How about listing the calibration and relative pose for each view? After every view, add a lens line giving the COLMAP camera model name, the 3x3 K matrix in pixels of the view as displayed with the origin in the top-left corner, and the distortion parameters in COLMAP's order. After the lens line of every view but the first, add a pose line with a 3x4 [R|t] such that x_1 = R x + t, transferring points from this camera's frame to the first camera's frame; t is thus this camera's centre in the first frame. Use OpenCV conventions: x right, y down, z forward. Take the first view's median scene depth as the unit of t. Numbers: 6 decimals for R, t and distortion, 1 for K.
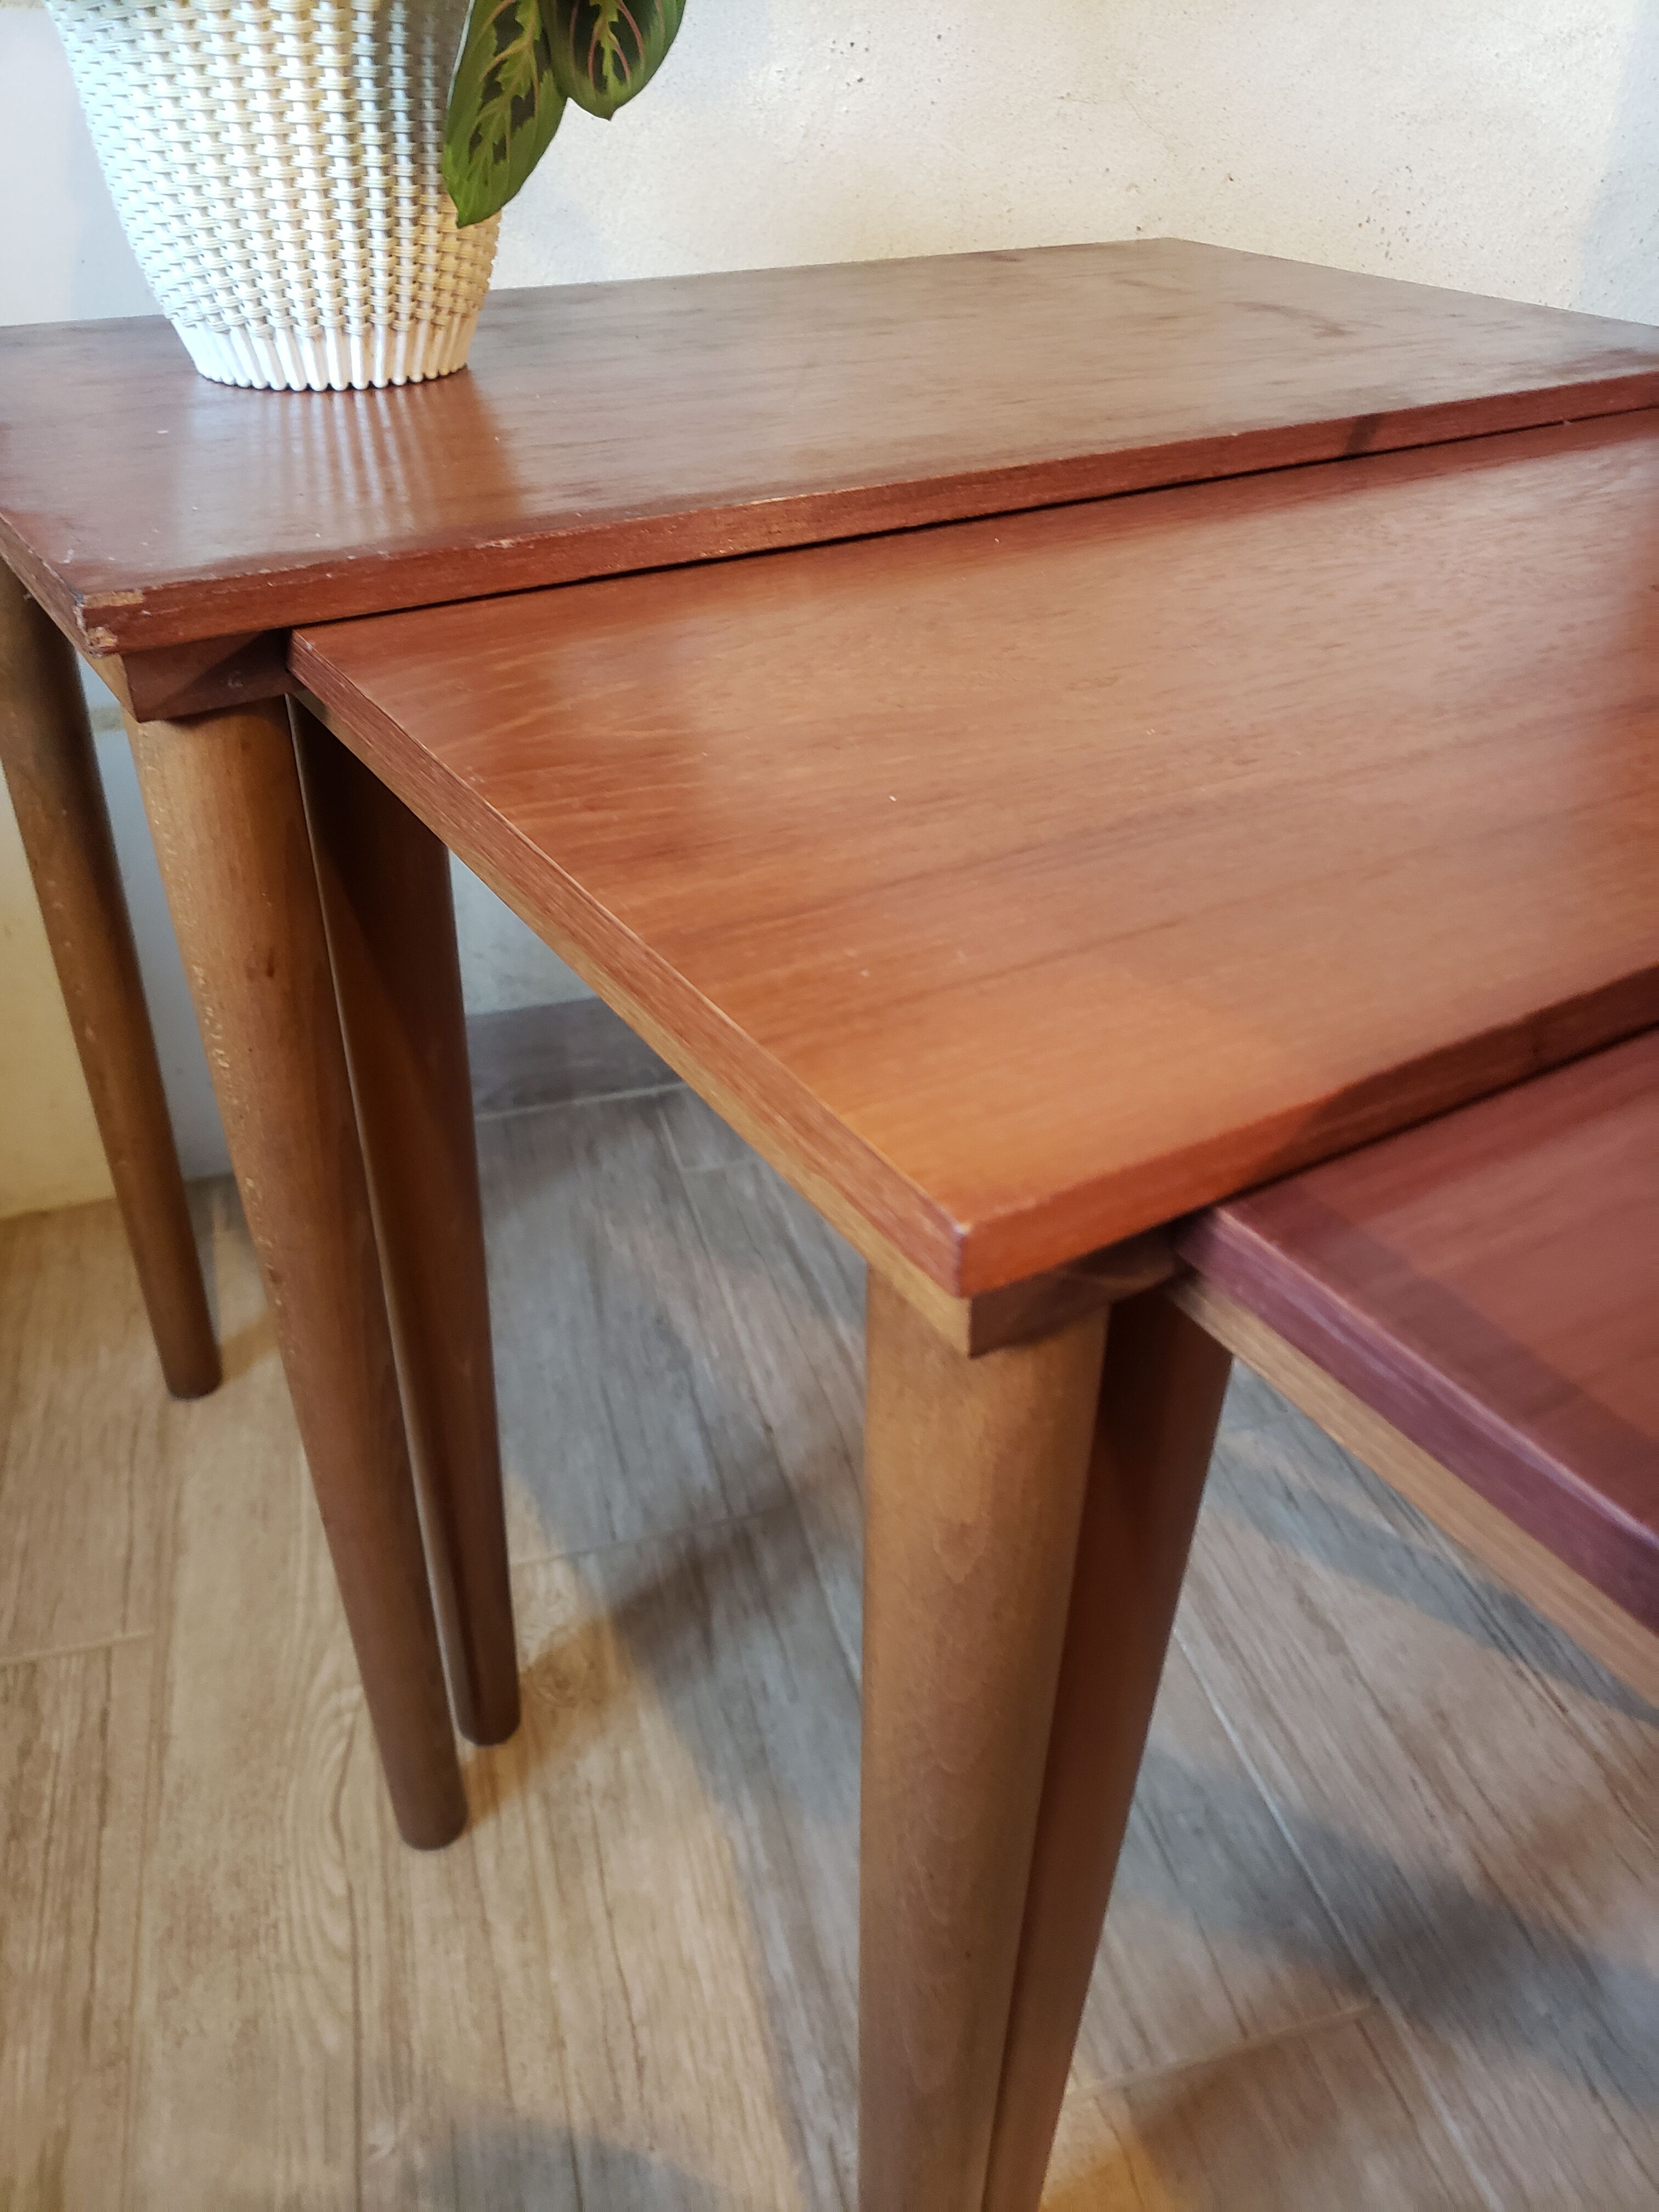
lens RADIAL K [[1756.8, 0, 842.3], [0, 1756.8, 1070.5], [0, 0, 1]] dist [-0.024578, 0.061286]
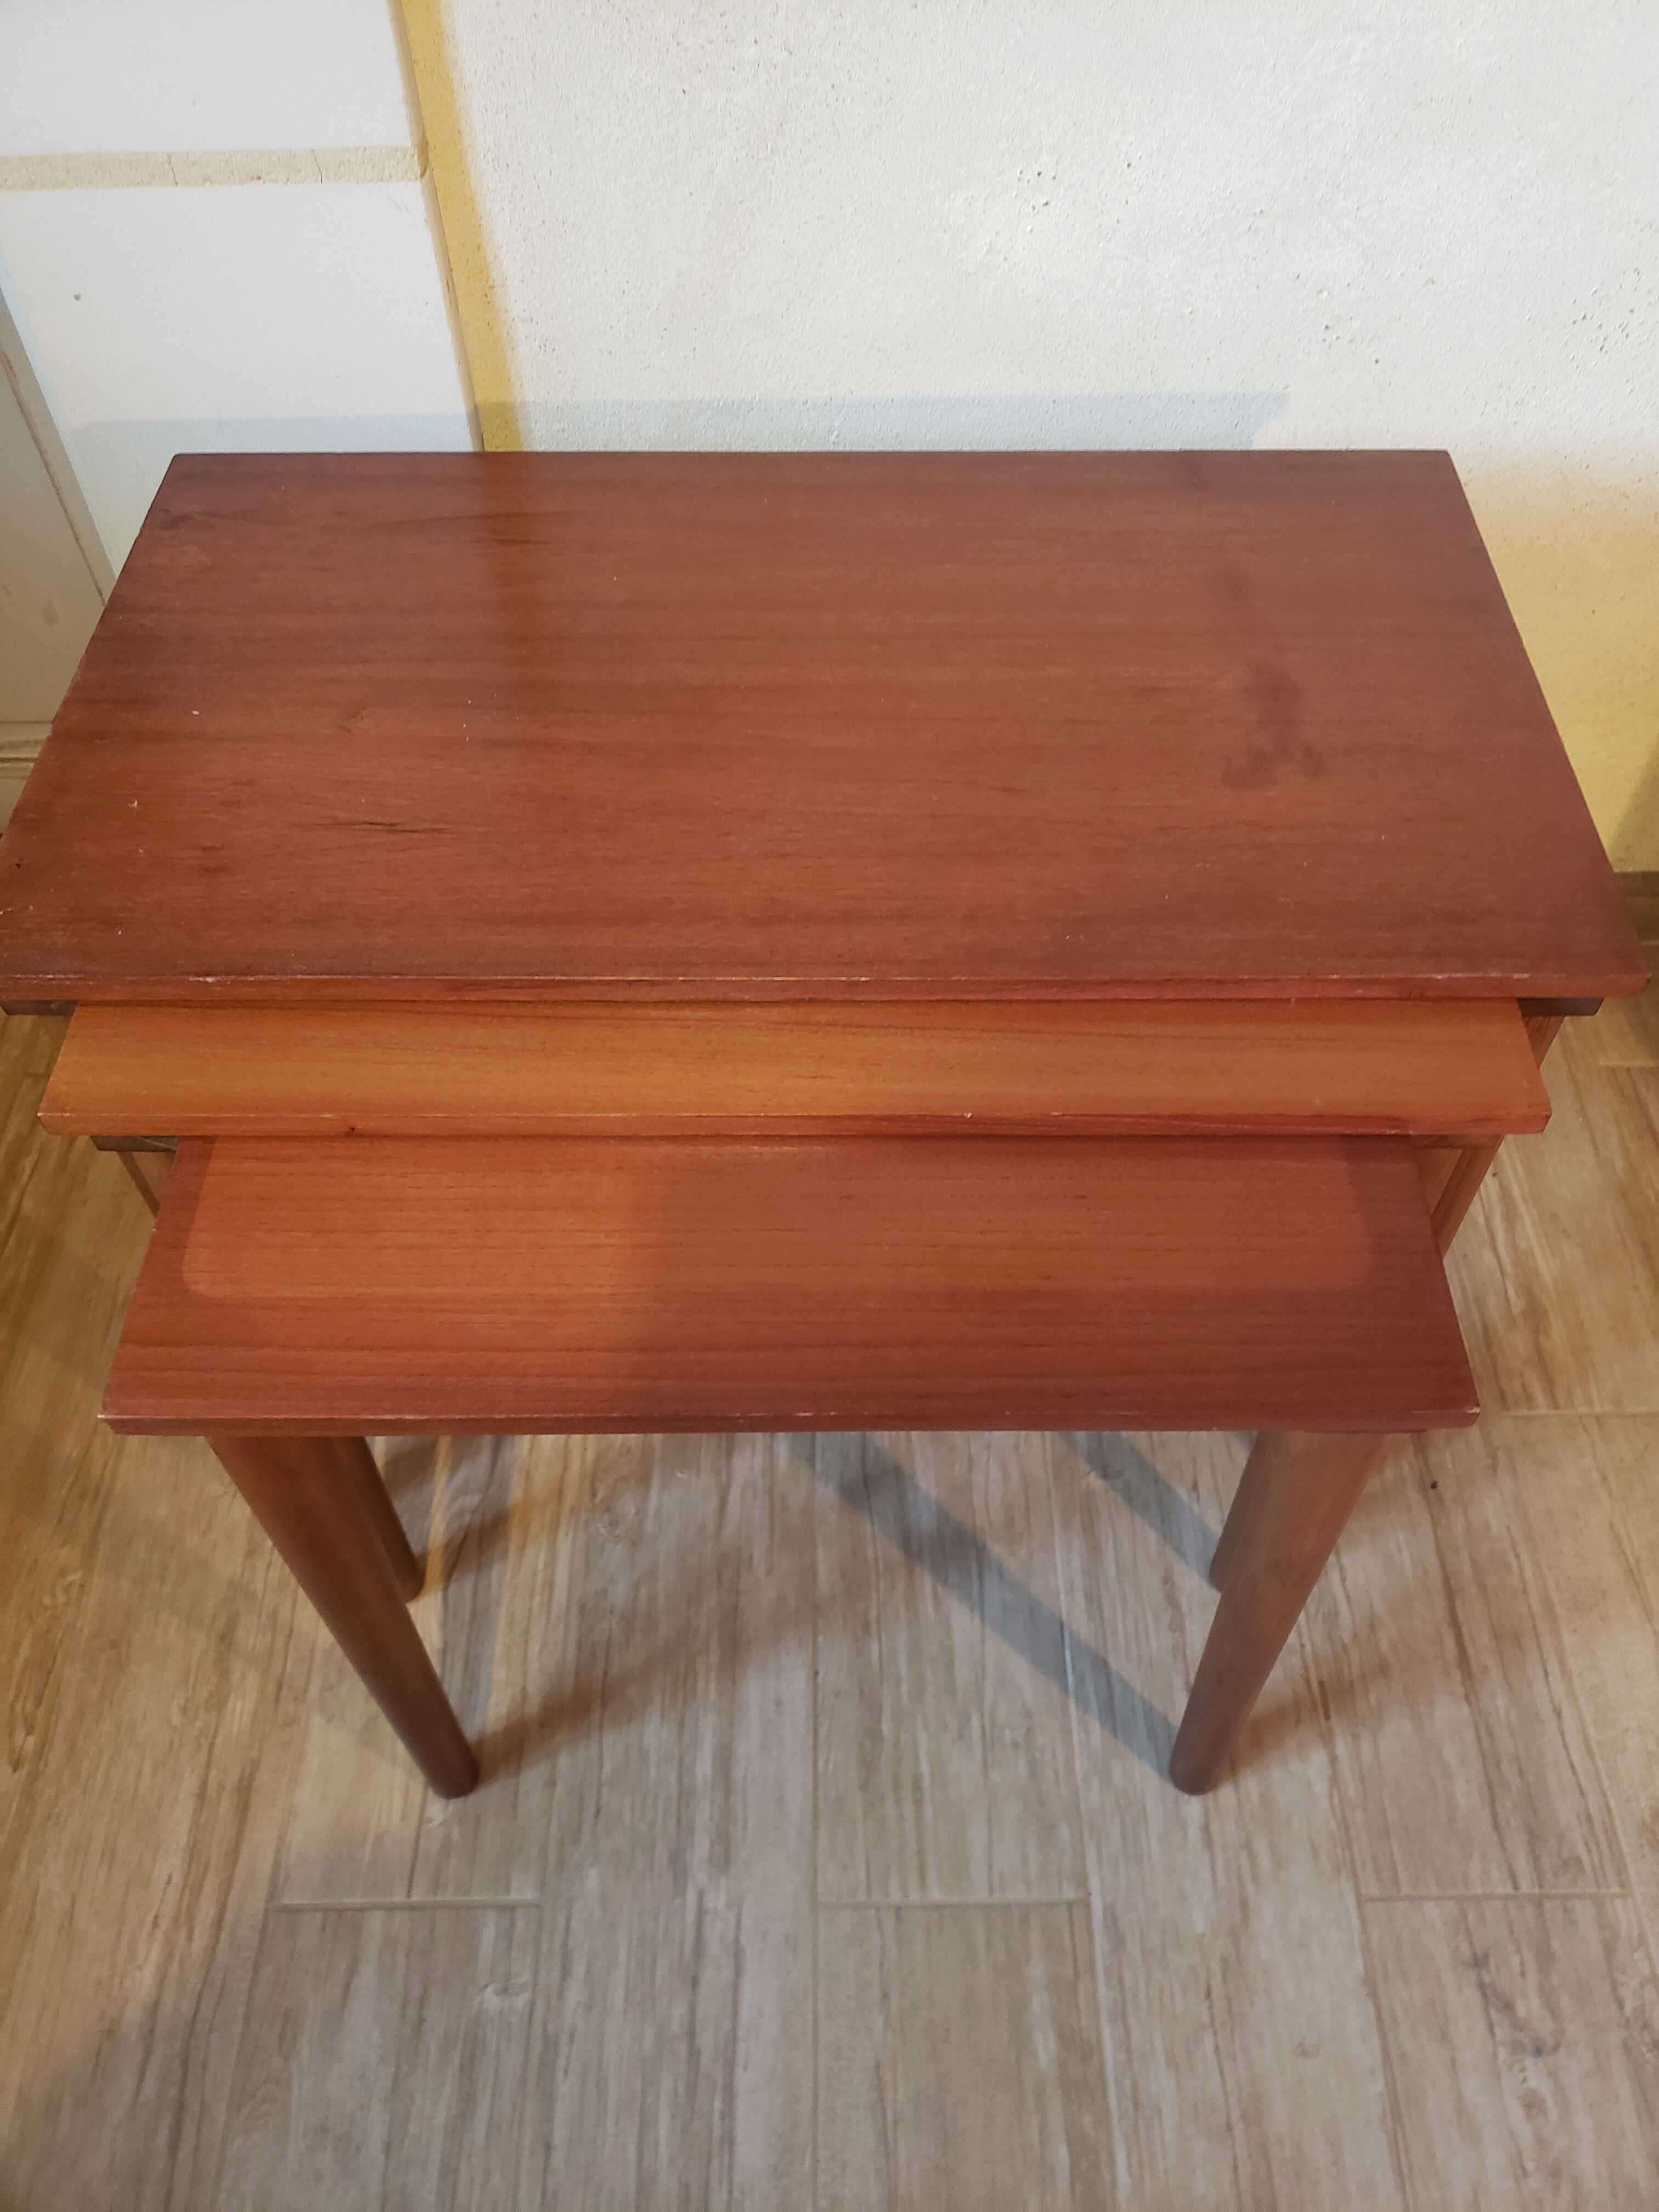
lens RADIAL K [[1744.4, 0, 864.6], [0, 1744.4, 1087.2], [0, 0, 1]] dist [-0.015349, 0.048446]
pose [[0.966964, 0.187908, -0.172251, 0.230037], [-0.123743, 0.936789, 0.327283, -0.505286], [0.222862, -0.295156, 0.929094, -0.169957]]
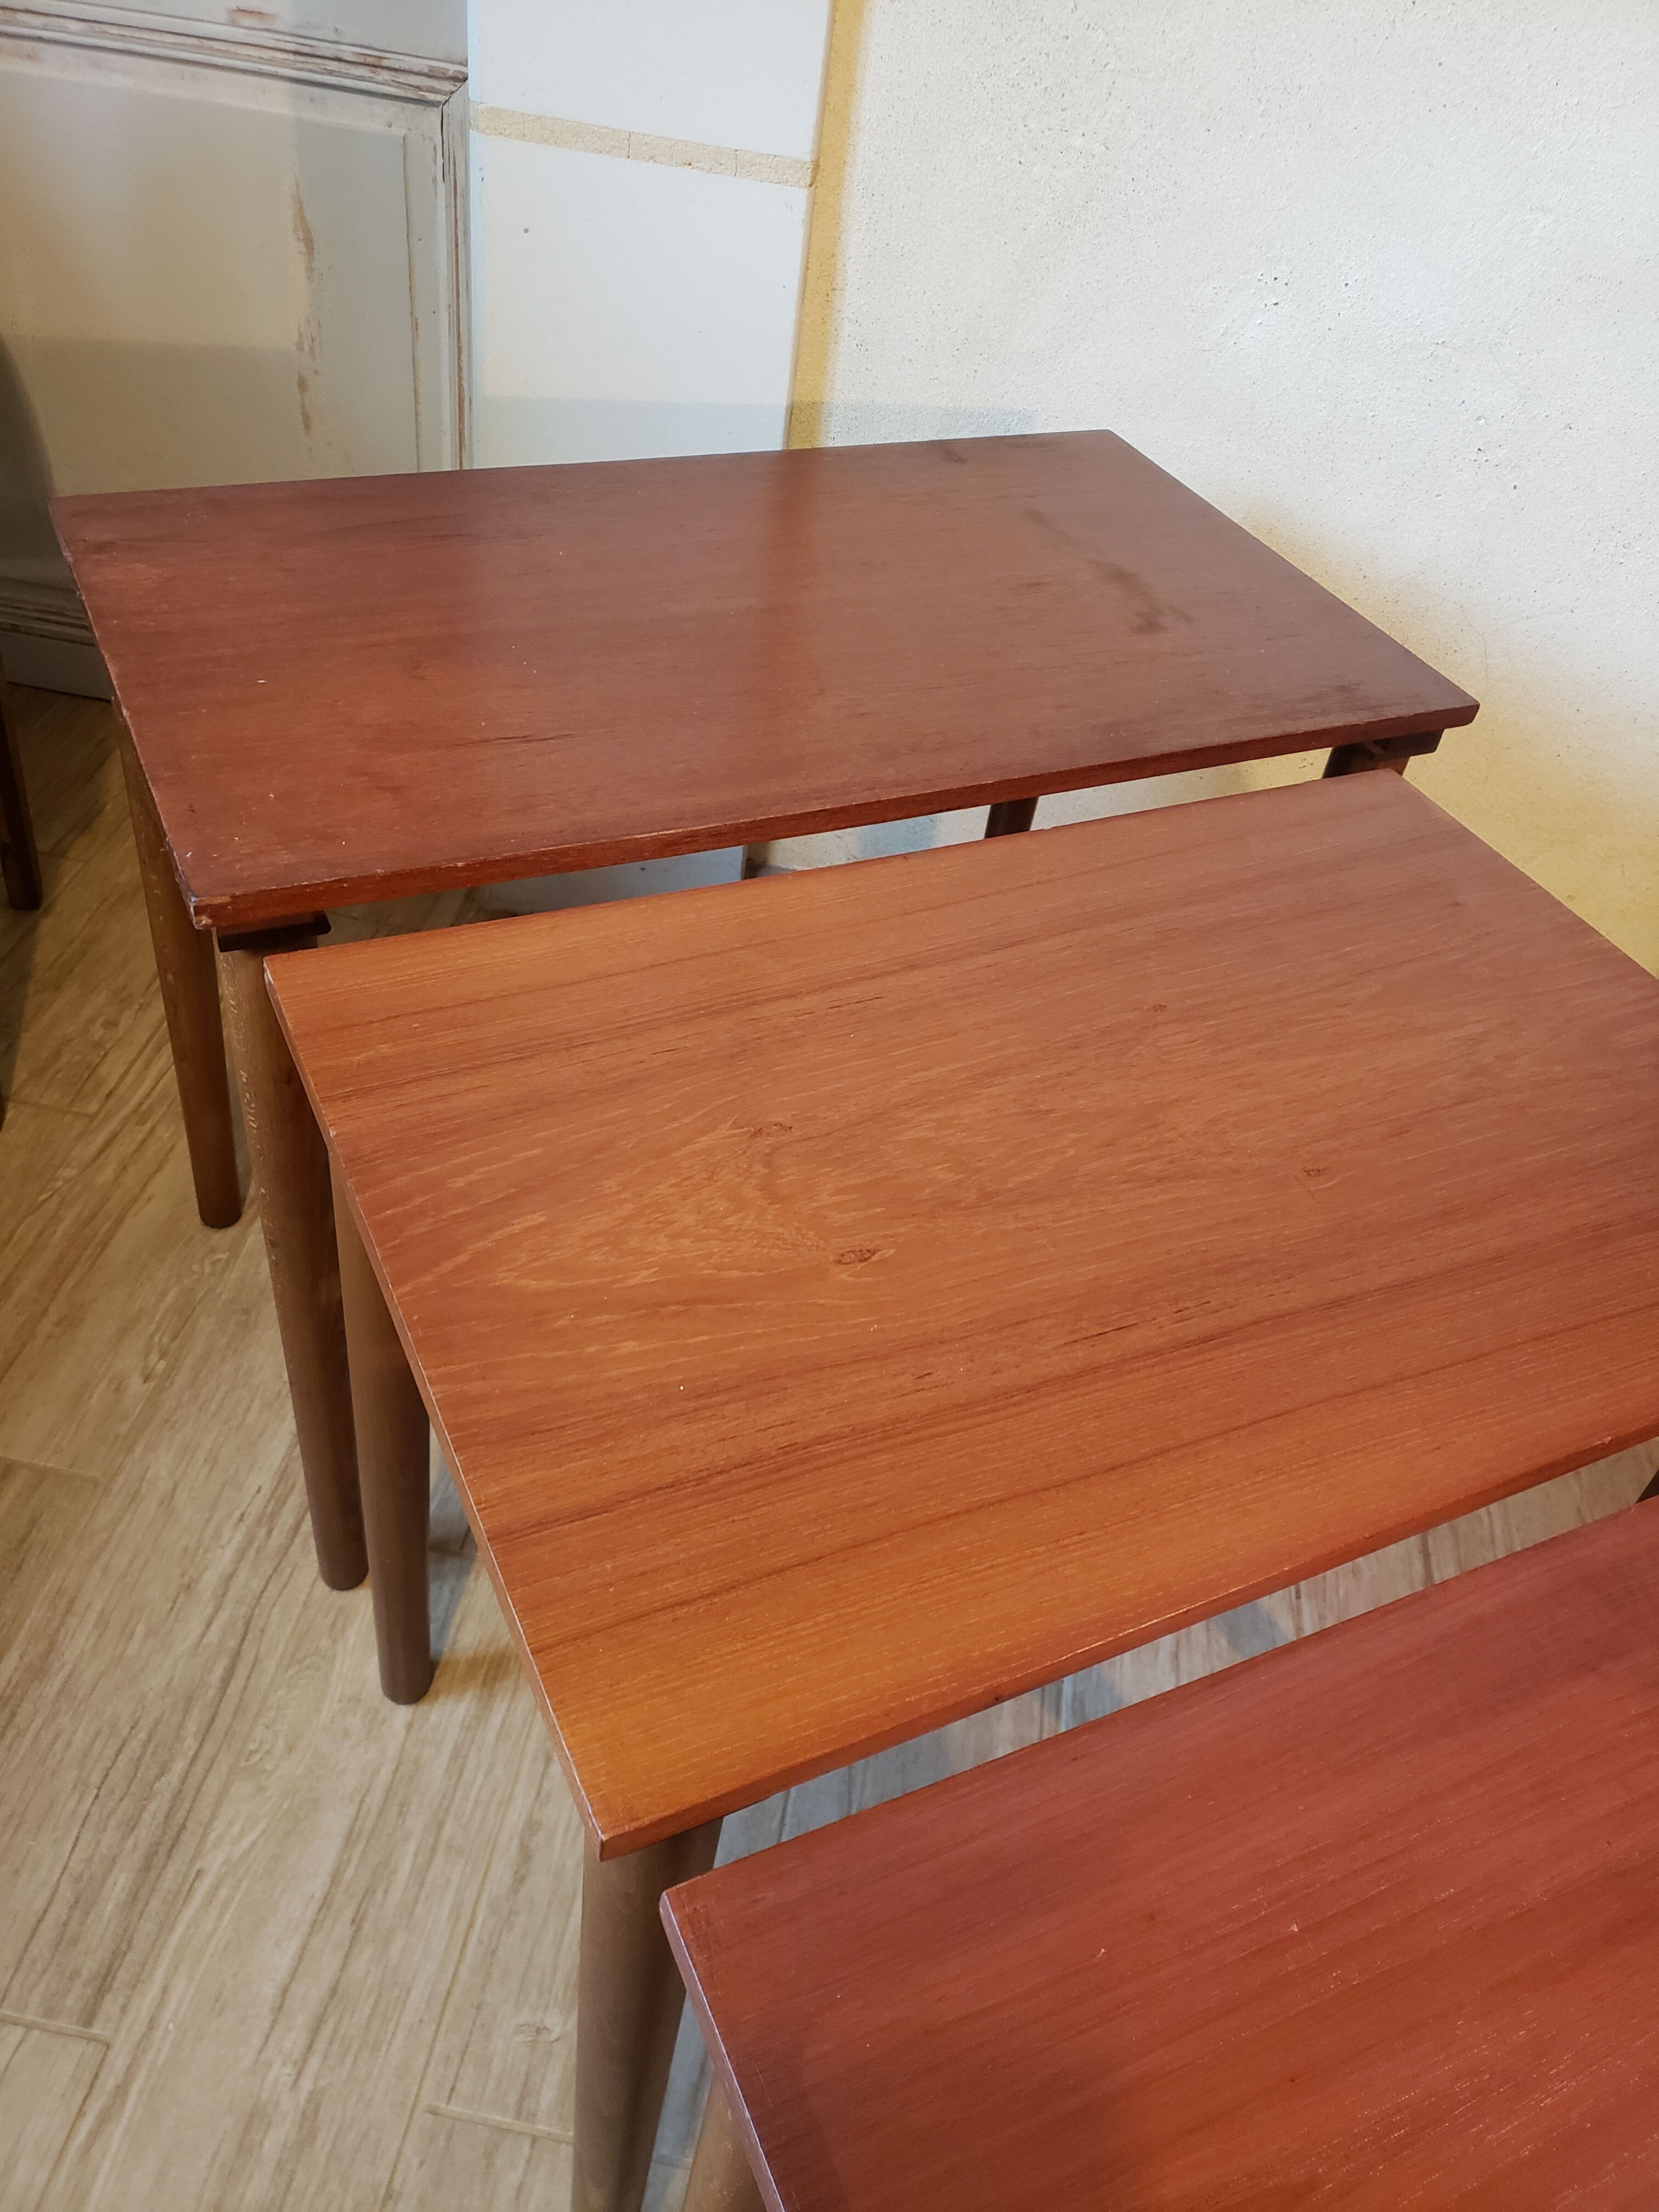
lens RADIAL K [[1748.8, 0, 831.2], [0, 1748.8, 1086.7], [0, 0, 1]] dist [-0.033082, 0.077569]
pose [[0.904903, 0.344349, -0.250148, 0.301229], [-0.311358, 0.936288, 0.162547, -0.154354], [0.290184, -0.069204, 0.954465, -0.493043]]
